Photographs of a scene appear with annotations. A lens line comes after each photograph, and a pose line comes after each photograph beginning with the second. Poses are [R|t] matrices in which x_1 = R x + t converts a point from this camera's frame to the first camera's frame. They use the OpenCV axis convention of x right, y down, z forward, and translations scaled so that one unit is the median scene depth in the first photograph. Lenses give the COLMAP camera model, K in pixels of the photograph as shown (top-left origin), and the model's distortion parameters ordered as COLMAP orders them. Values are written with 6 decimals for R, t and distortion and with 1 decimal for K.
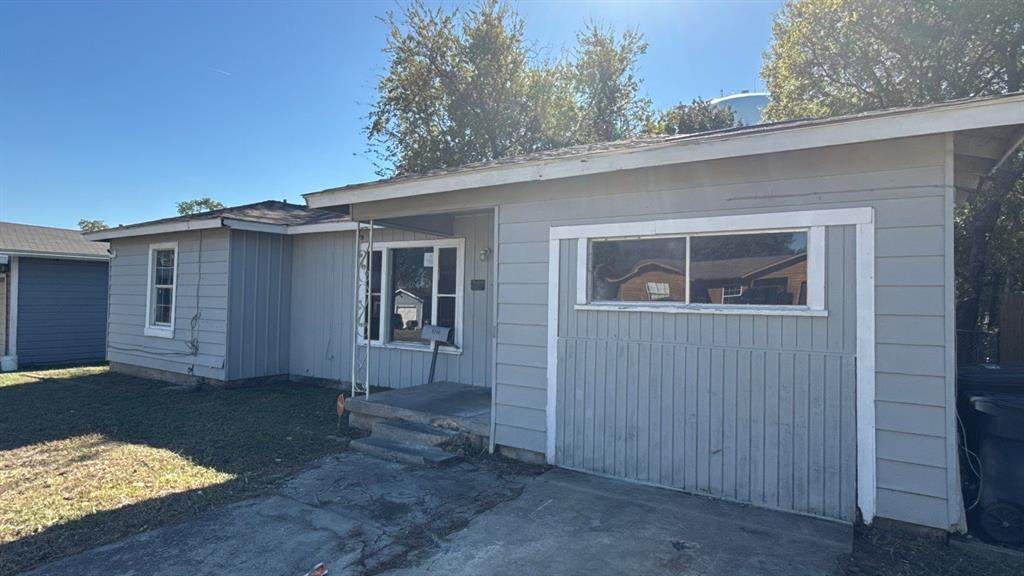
lens RADIAL K [[553.3, 0, 517.8], [0, 553.3, 287.3], [0, 0, 1]] dist [-0.000157, 0.000279]
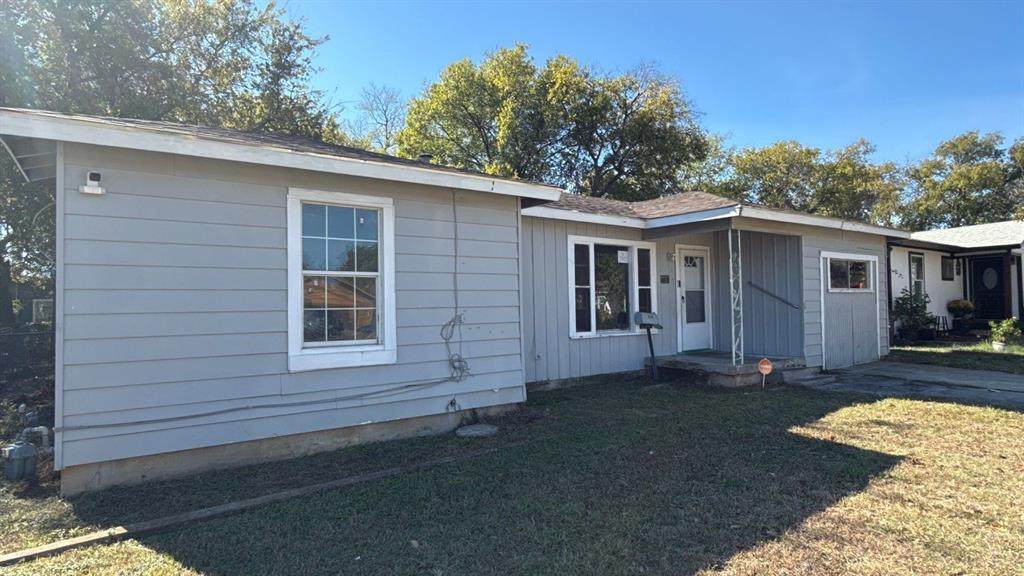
lens RADIAL K [[553.3, 0, 509.9], [0, 553.3, 285.7], [0, 0, 1]] dist [-0.000157, 0.000279]
pose [[0.366568, 0.002984, 0.930387, -1.428781], [-0.001750, 0.999995, -0.002517, 0.015223], [-0.930390, -0.000705, 0.366571, 0.855676]]
